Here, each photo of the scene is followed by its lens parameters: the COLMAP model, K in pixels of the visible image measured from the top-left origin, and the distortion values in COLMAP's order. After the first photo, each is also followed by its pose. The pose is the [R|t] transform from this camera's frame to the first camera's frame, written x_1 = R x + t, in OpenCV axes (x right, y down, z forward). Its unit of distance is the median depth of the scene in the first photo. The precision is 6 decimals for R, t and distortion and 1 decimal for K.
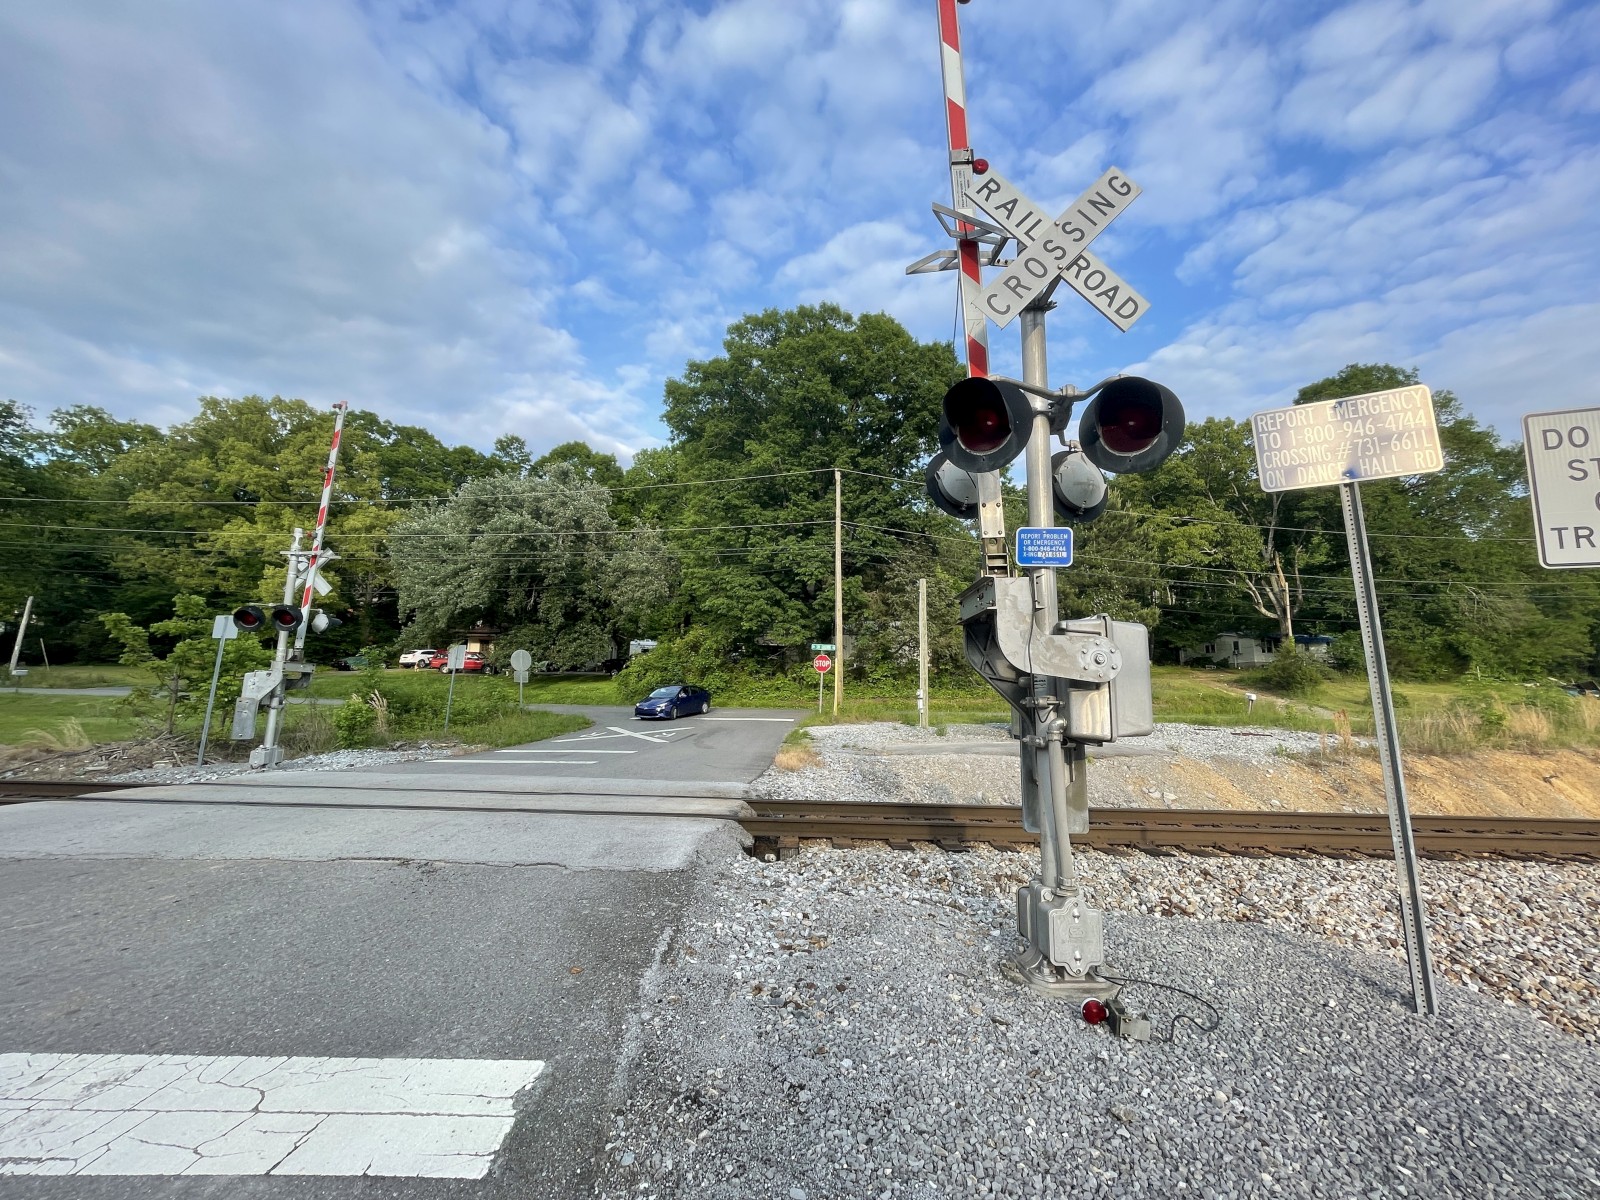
lens RADIAL K [[643.4, 0, 805.9], [0, 643.4, 602.3], [0, 0, 1]] dist [-0.003791, 0.000198]
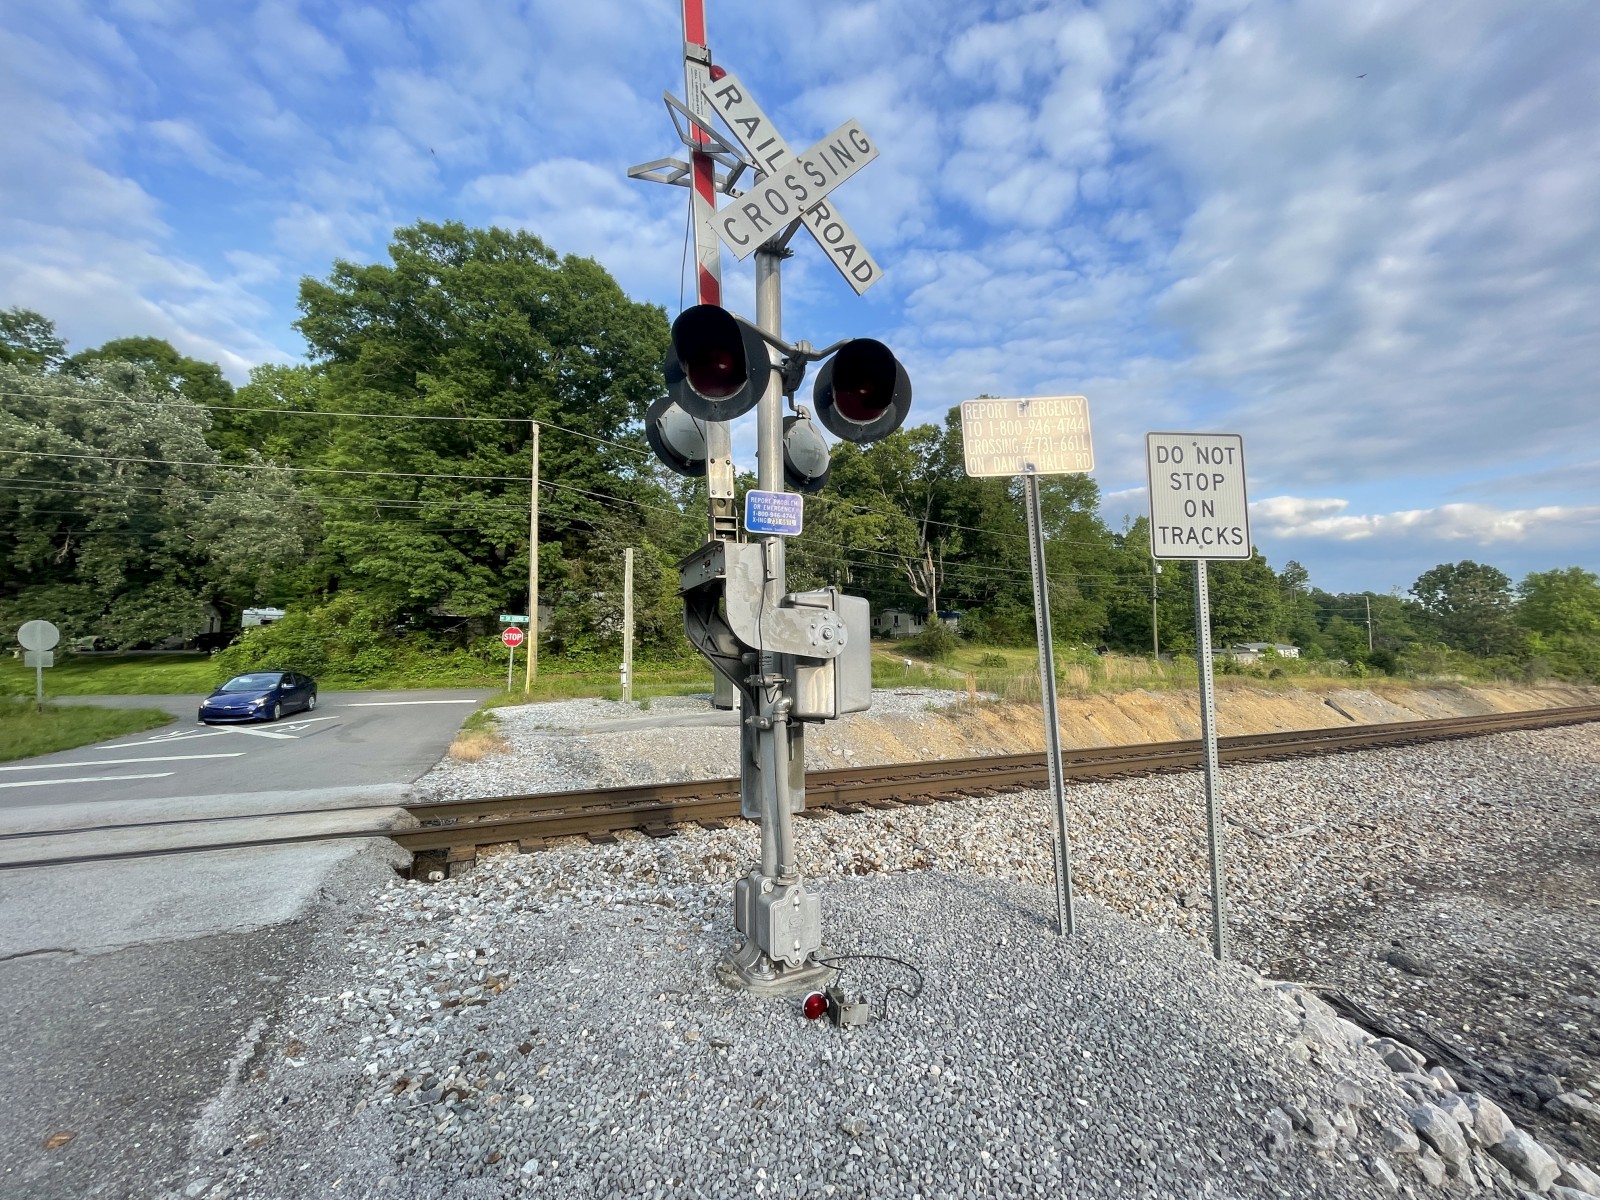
lens RADIAL K [[643.4, 0, 804.3], [0, 643.4, 601.1], [0, 0, 1]] dist [-0.003791, 0.000198]
pose [[0.900459, 0.016687, 0.434621, 0.000931], [-0.034715, 0.998833, 0.033572, 0.000743], [-0.433554, -0.045318, 0.899987, 0.013389]]
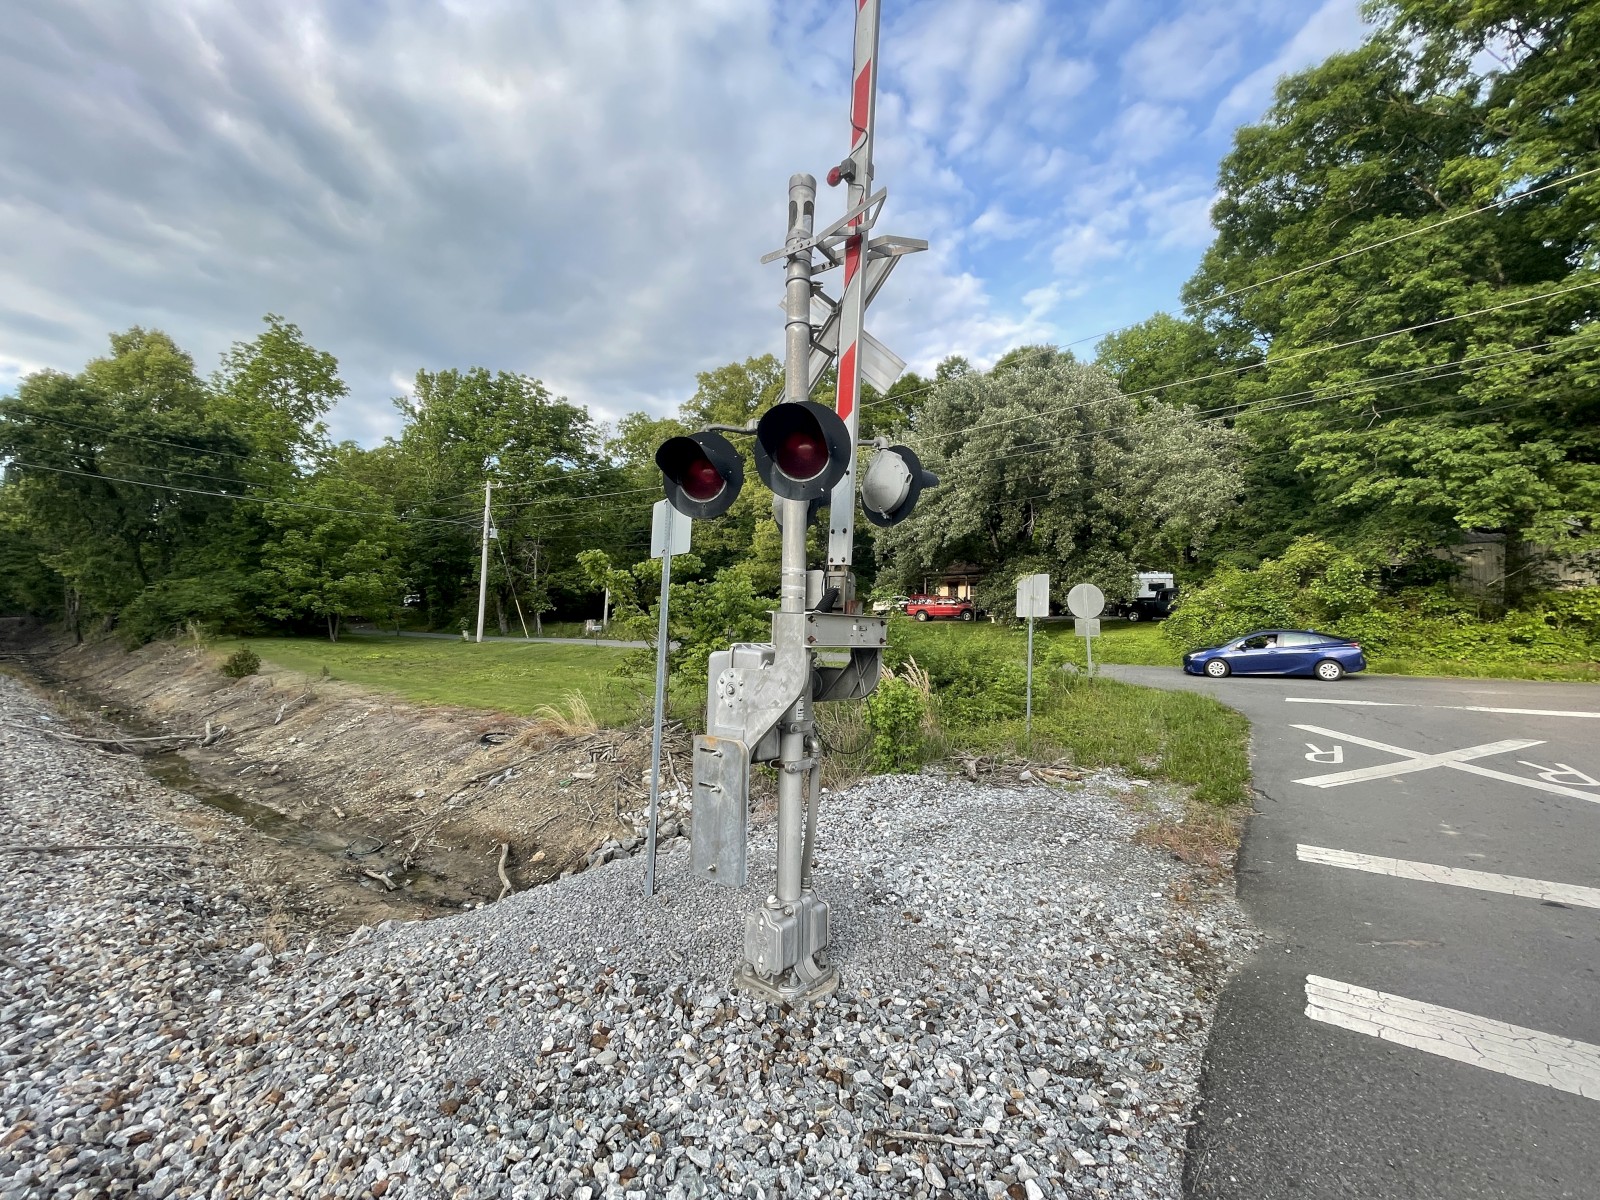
lens RADIAL K [[643.4, 0, 803.8], [0, 643.4, 600.0], [0, 0, 1]] dist [-0.003791, 0.000198]
pose [[0.803429, -0.036079, -0.594307, -0.204354], [0.085760, 0.994766, 0.055547, 0.022648], [0.589192, -0.095596, 0.802318, 0.244589]]
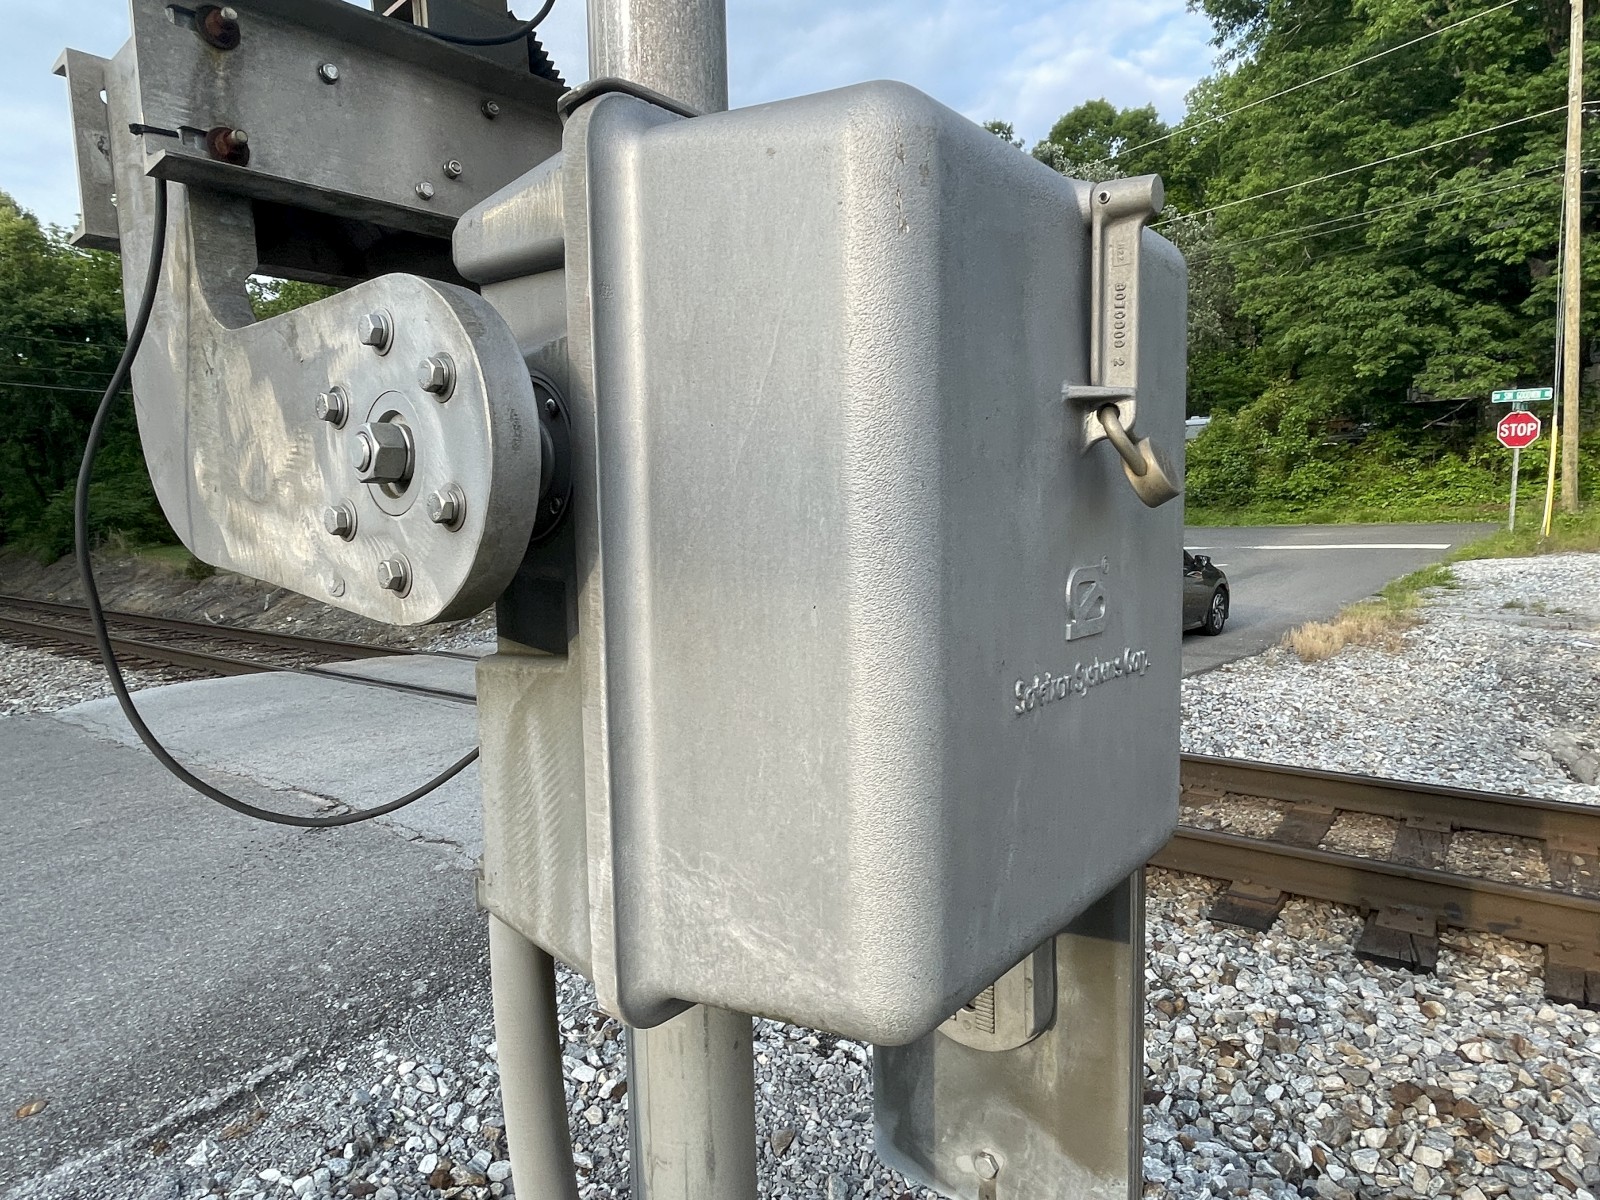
lens RADIAL K [[962.7, 0, 810.1], [0, 962.7, 599.3], [0, 0, 1]] dist [-0.007895, 0.002686]
pose [[0.772439, 0.013499, -0.634946, 0.055266], [0.137306, 0.972579, 0.187716, 0.008169], [0.620069, -0.232181, 0.749404, 0.076524]]
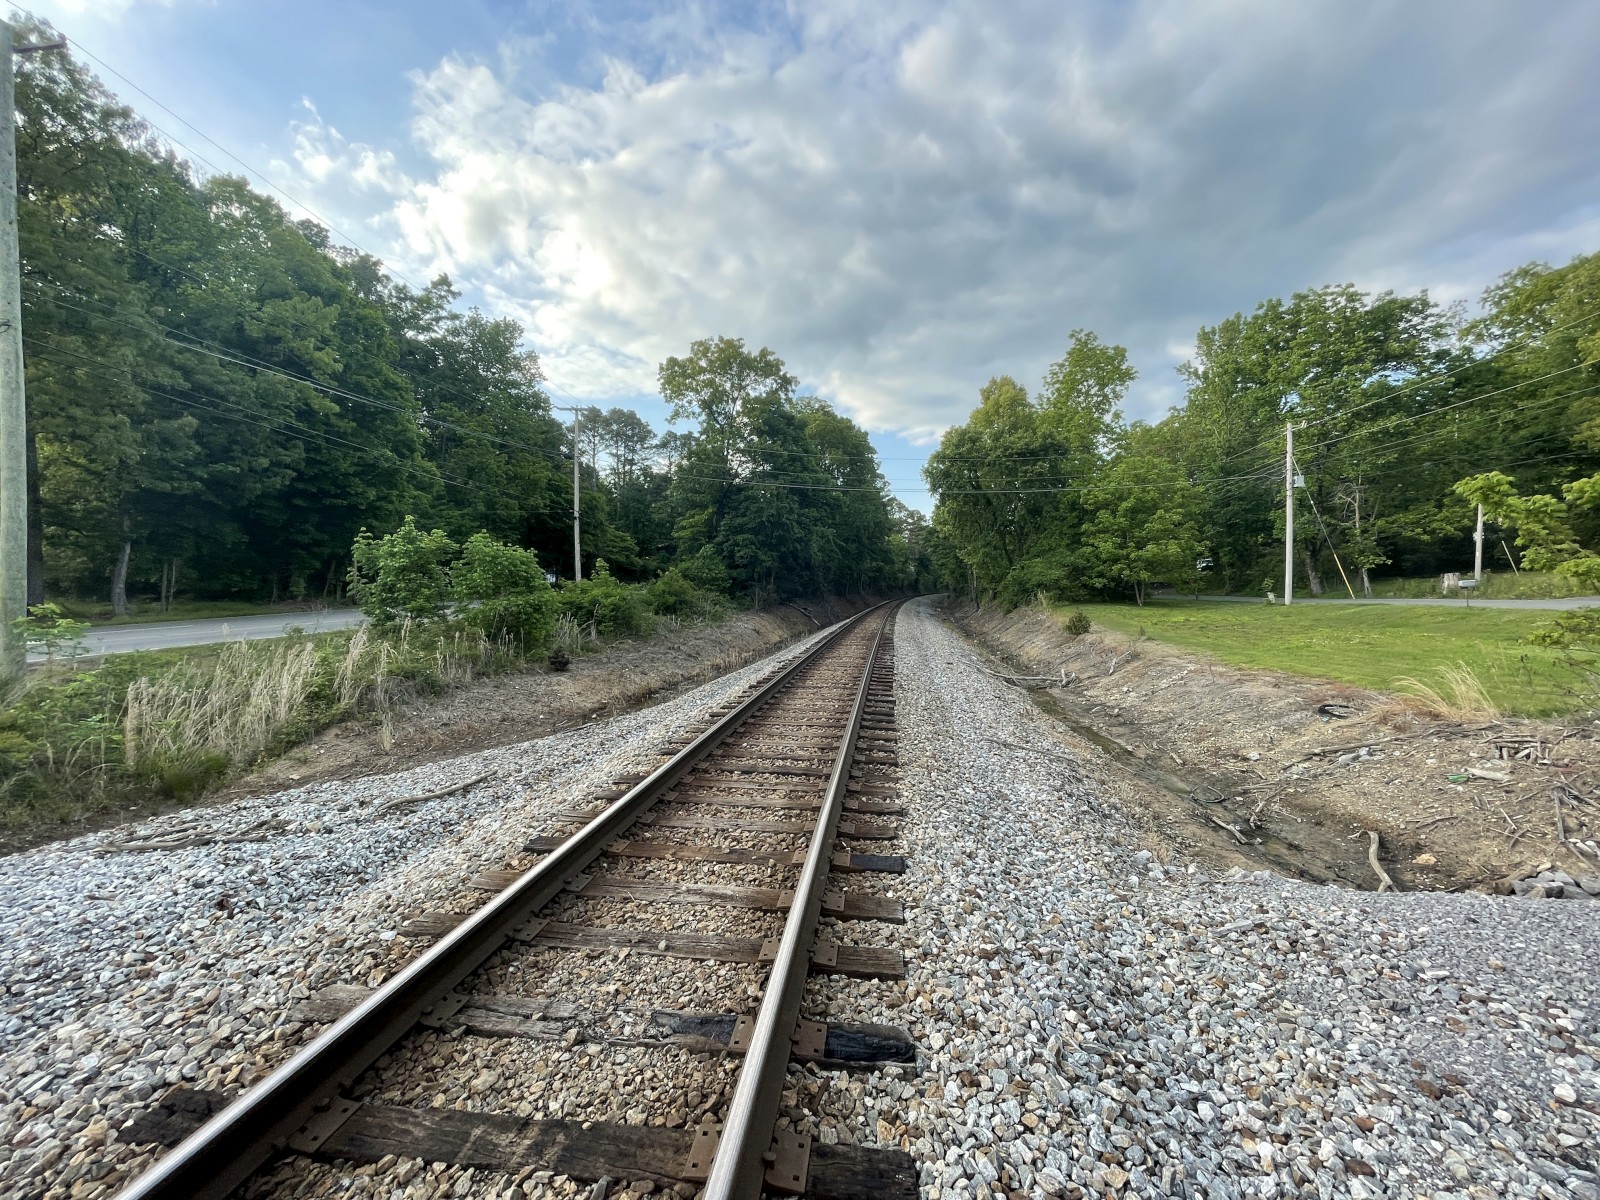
lens RADIAL K [[643.4, 0, 805.6], [0, 643.4, 600.8], [0, 0, 1]] dist [-0.003791, 0.000198]
pose [[-0.166262, -0.010903, -0.986021, -0.204592], [0.156166, 0.987028, -0.037246, 0.022420], [0.973637, -0.160176, -0.162402, 0.230378]]
